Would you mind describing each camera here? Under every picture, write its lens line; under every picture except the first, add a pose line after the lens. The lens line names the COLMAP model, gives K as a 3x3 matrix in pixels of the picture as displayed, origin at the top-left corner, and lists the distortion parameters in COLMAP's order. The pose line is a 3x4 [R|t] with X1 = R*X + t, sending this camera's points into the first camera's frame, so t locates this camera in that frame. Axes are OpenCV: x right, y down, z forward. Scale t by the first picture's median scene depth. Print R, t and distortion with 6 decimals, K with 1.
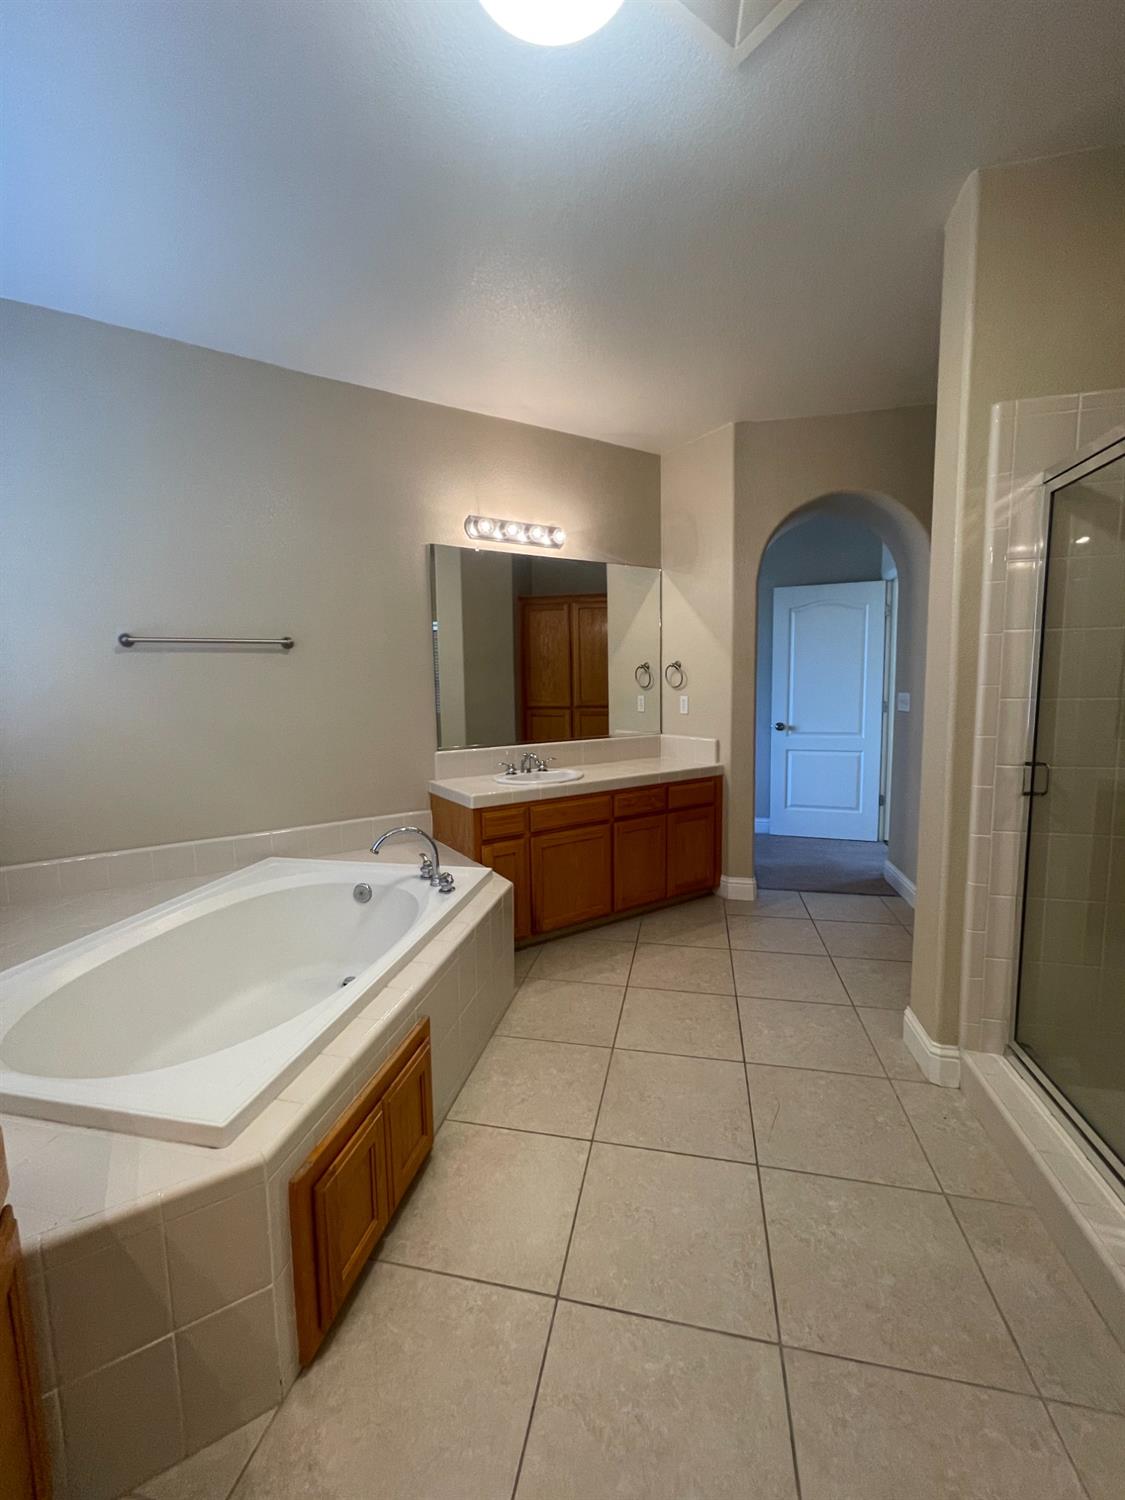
lens RADIAL K [[660.1, 0, 562.5], [0, 660.1, 750.0], [0, 0, 1]] dist [-0.000728, -0.000537]
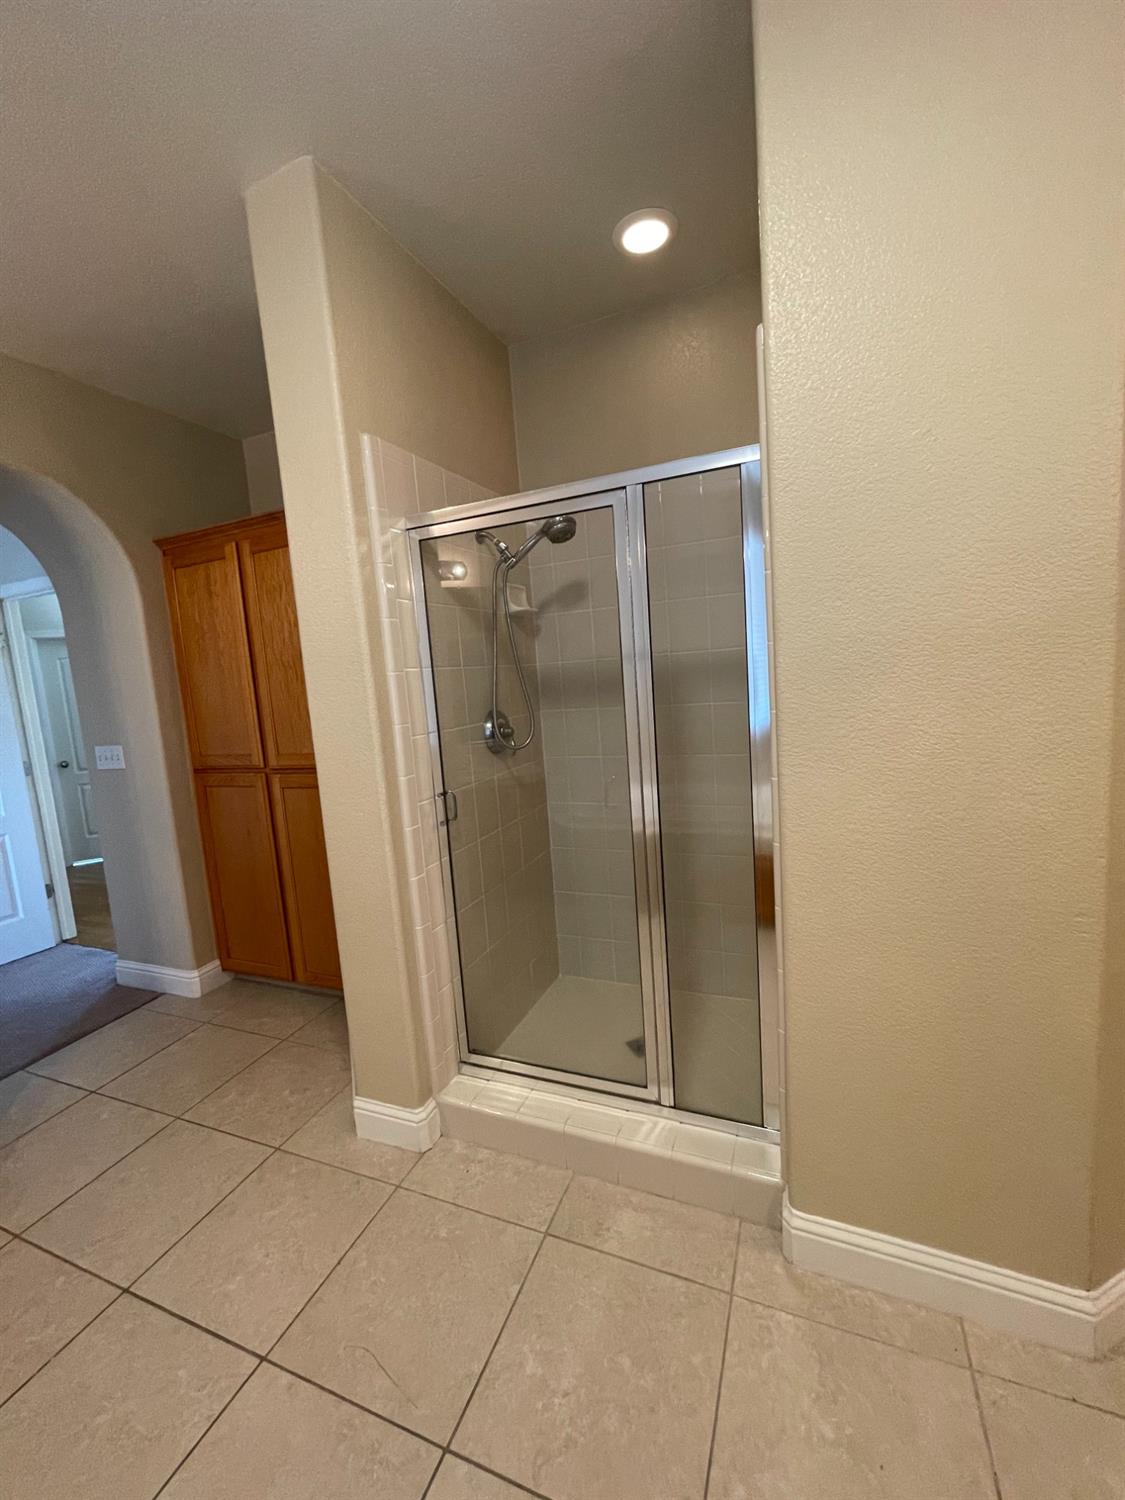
lens RADIAL K [[607.2, 0, 564.3], [0, 607.2, 743.8], [0, 0, 1]] dist [0.001978, -0.001692]
pose [[0.145701, -0.107643, 0.983455, -0.189461], [0.167295, 0.982428, 0.082746, -0.096757], [-0.975081, 0.152471, 0.161149, 0.579277]]
